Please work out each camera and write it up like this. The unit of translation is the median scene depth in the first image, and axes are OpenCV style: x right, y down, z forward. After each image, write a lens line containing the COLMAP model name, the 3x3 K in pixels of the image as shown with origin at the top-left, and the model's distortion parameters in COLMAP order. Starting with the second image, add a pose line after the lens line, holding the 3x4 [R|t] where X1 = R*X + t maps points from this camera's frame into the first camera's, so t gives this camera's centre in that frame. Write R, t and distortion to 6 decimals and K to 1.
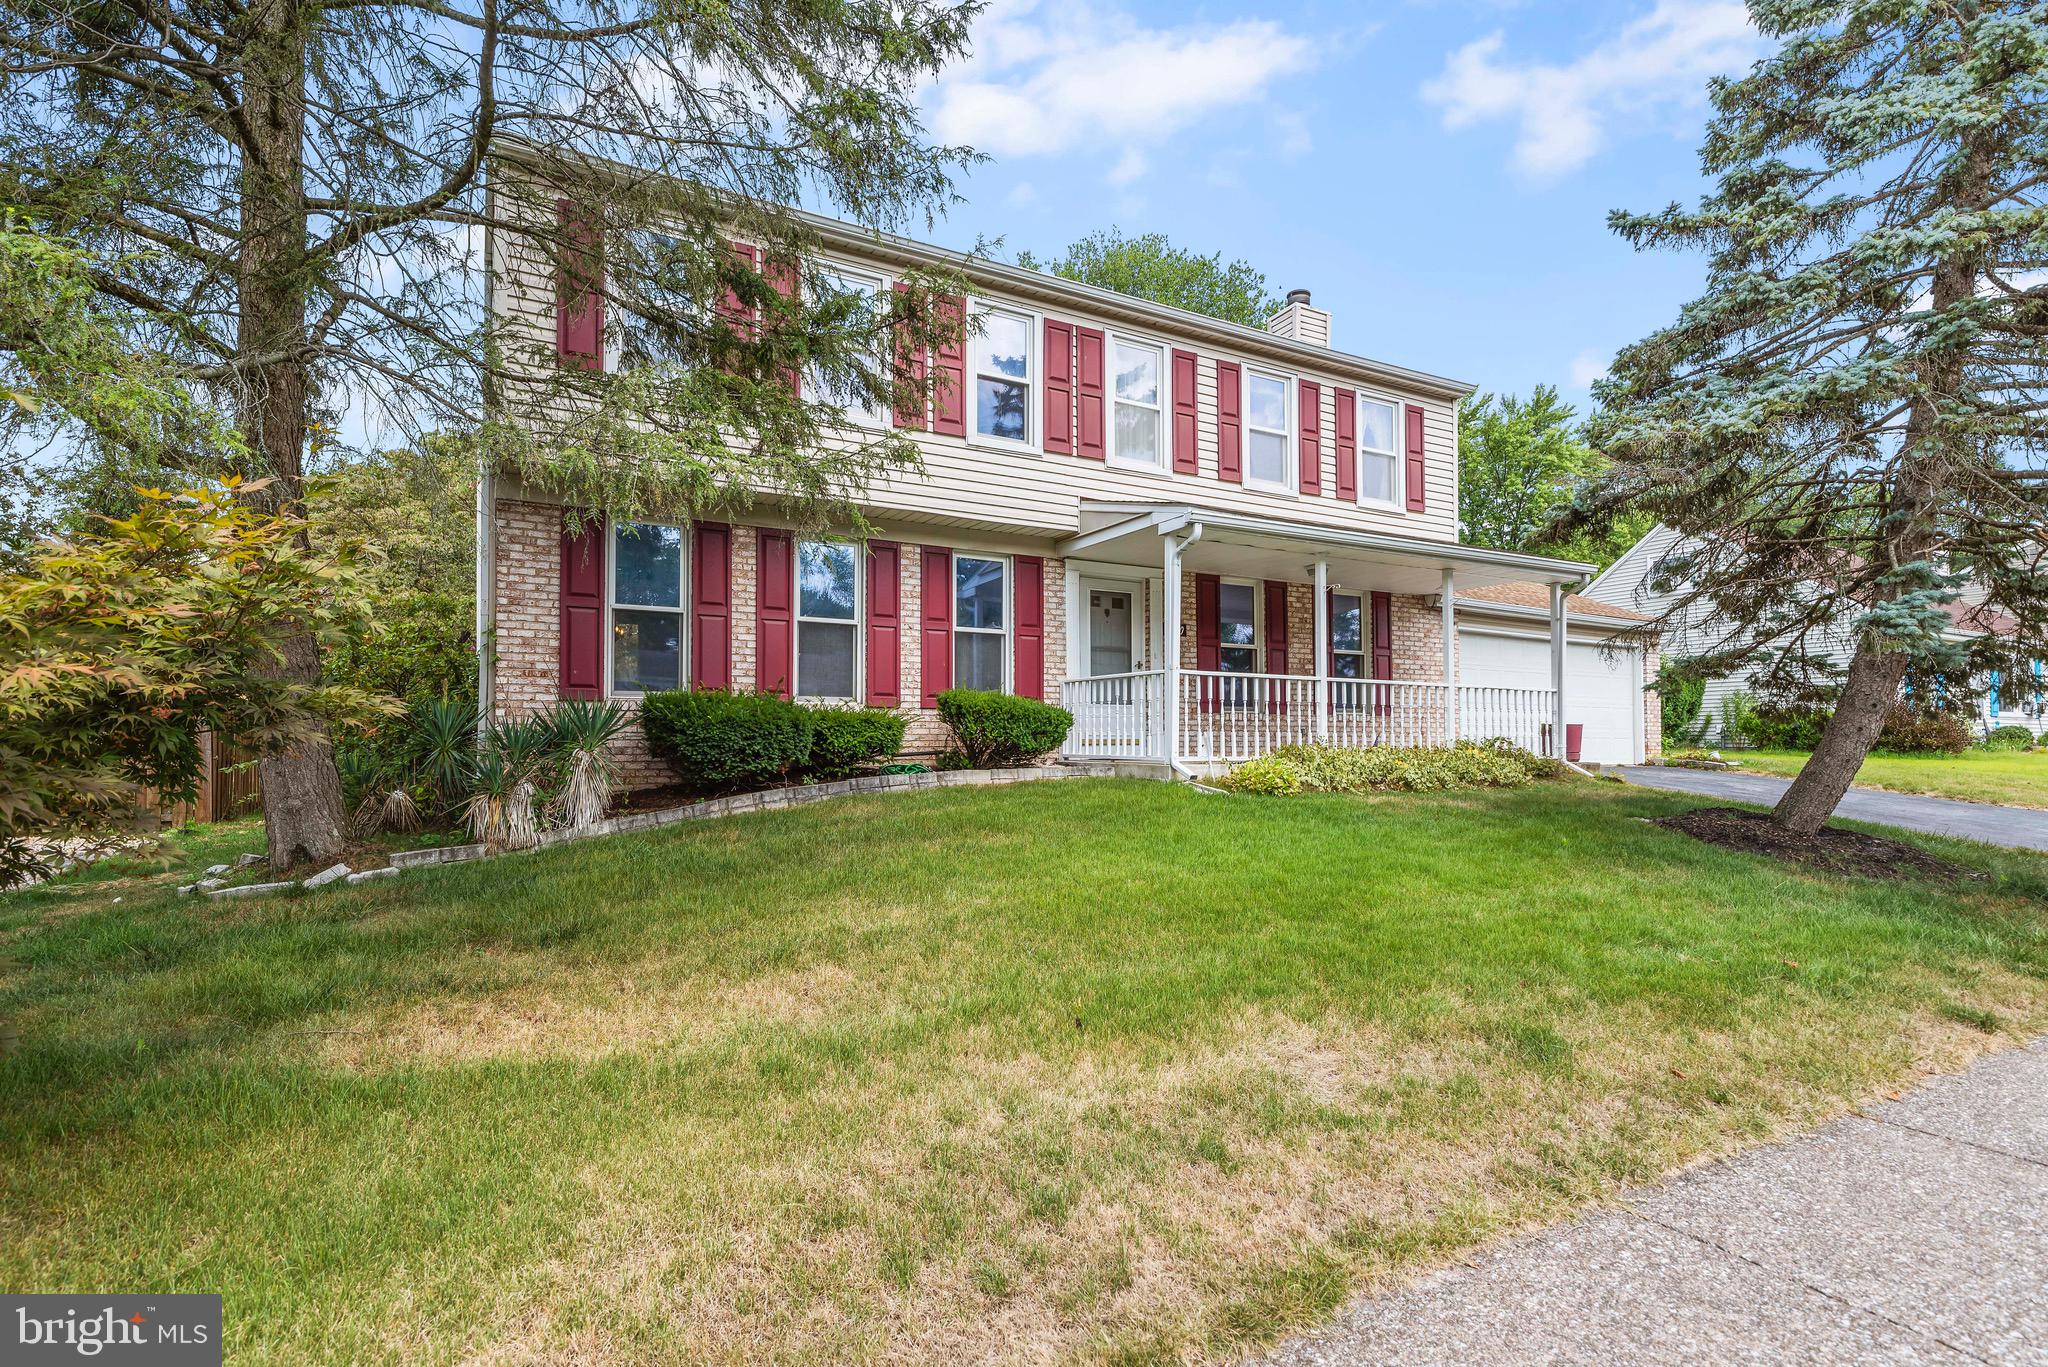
lens RADIAL K [[995.2, 0, 1048.0], [0, 995.2, 670.8], [0, 0, 1]] dist [0.001333, 0.000213]
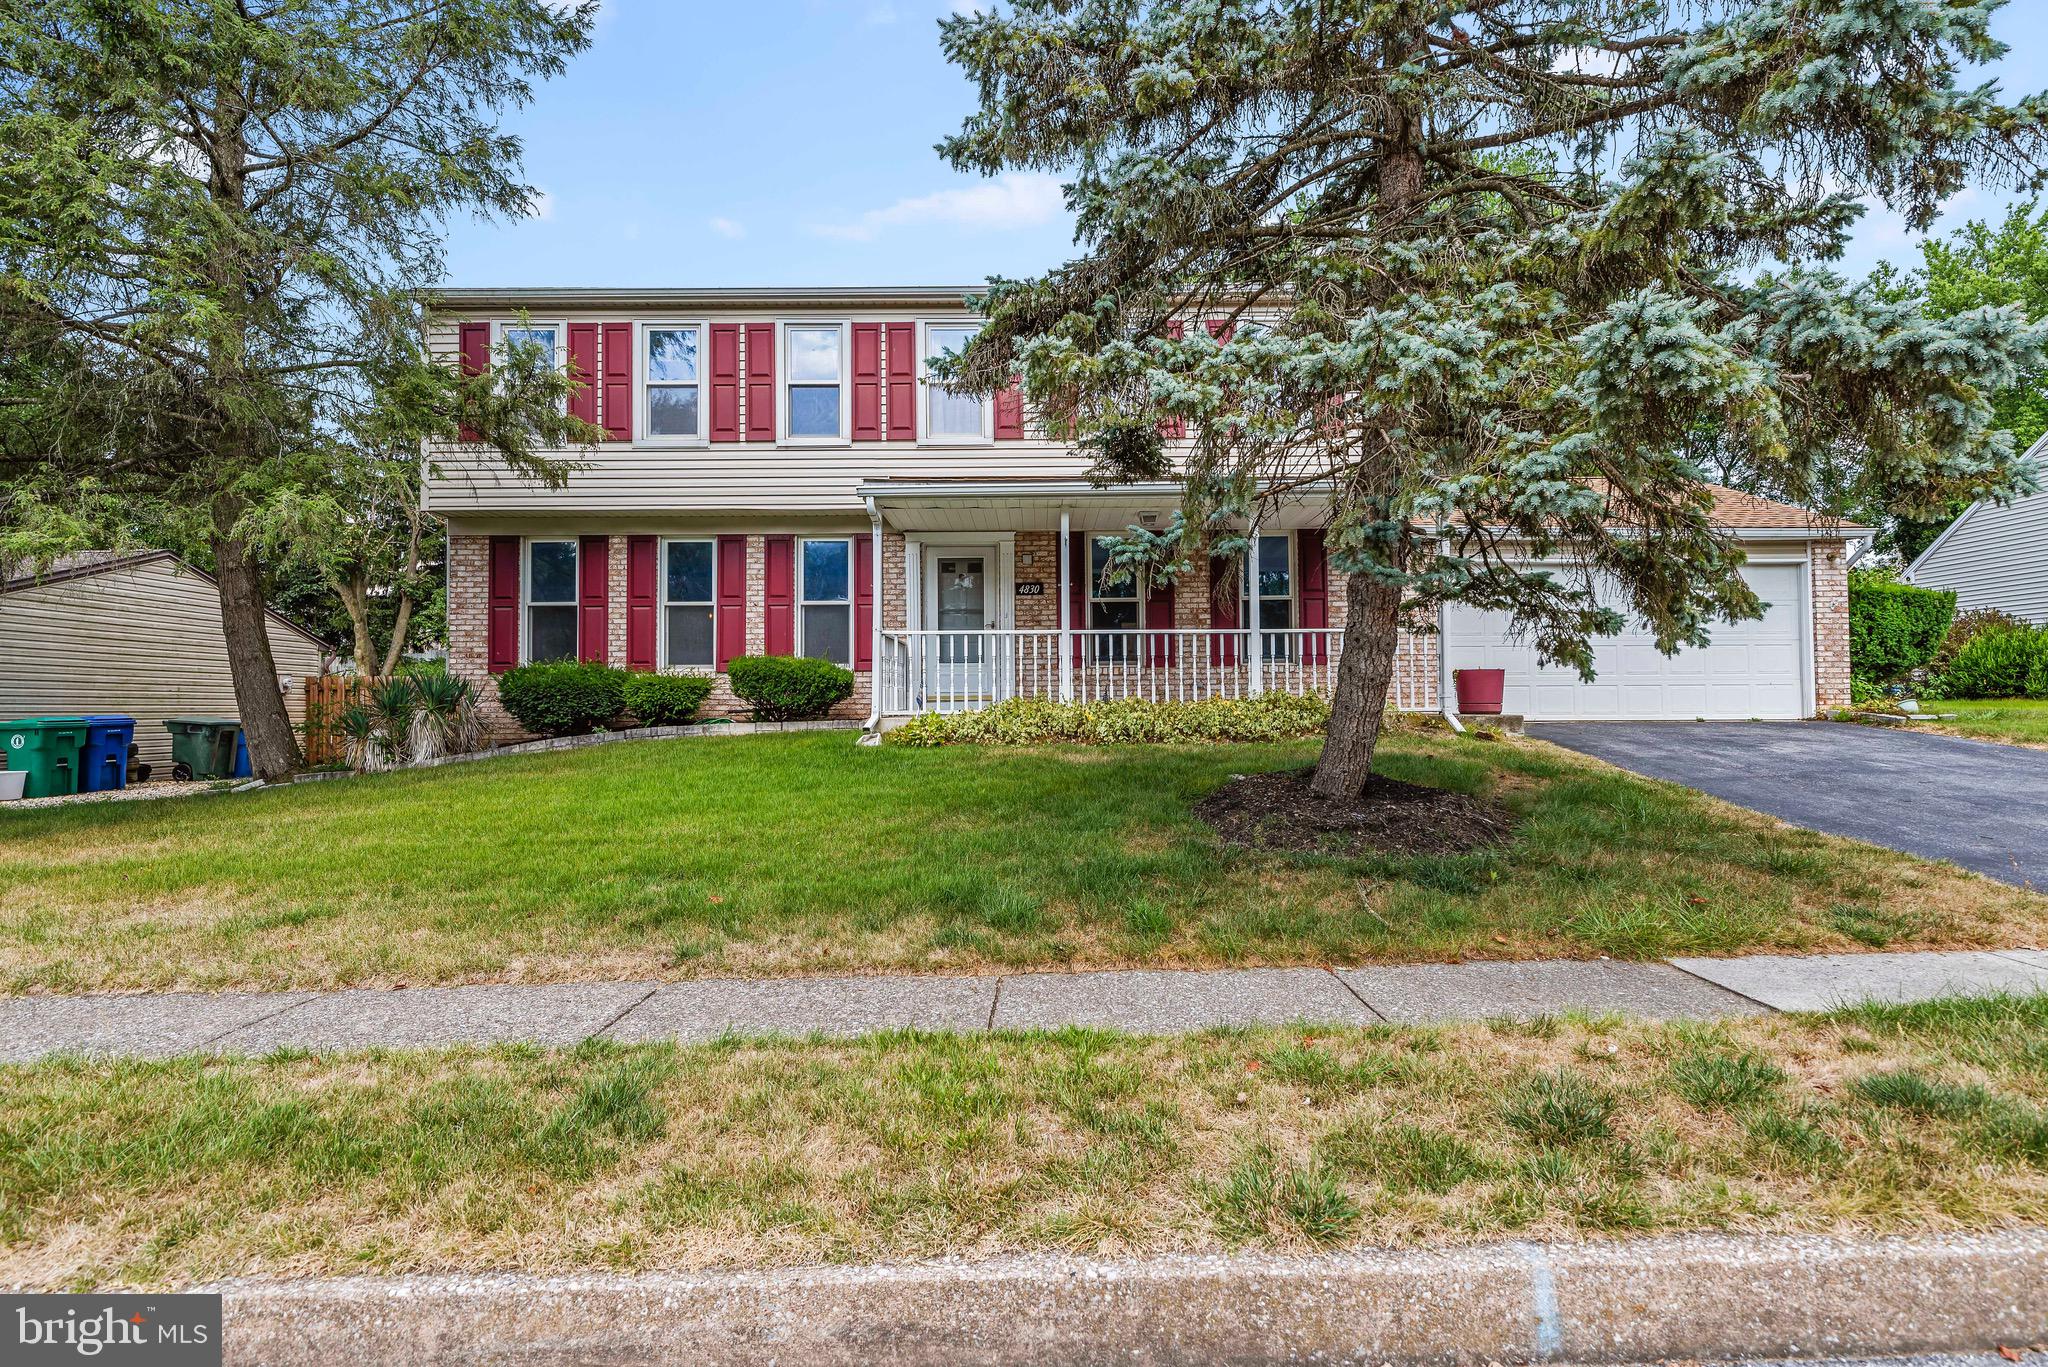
lens RADIAL K [[777.0, 0, 1024.9], [0, 777.0, 658.3], [0, 0, 1]] dist [0.000643, 0.000037]
pose [[0.881577, -0.032416, -0.470925, 0.572809], [0.042226, 0.999055, 0.010277, 0.024830], [0.470147, -0.028945, 0.882113, 0.305496]]
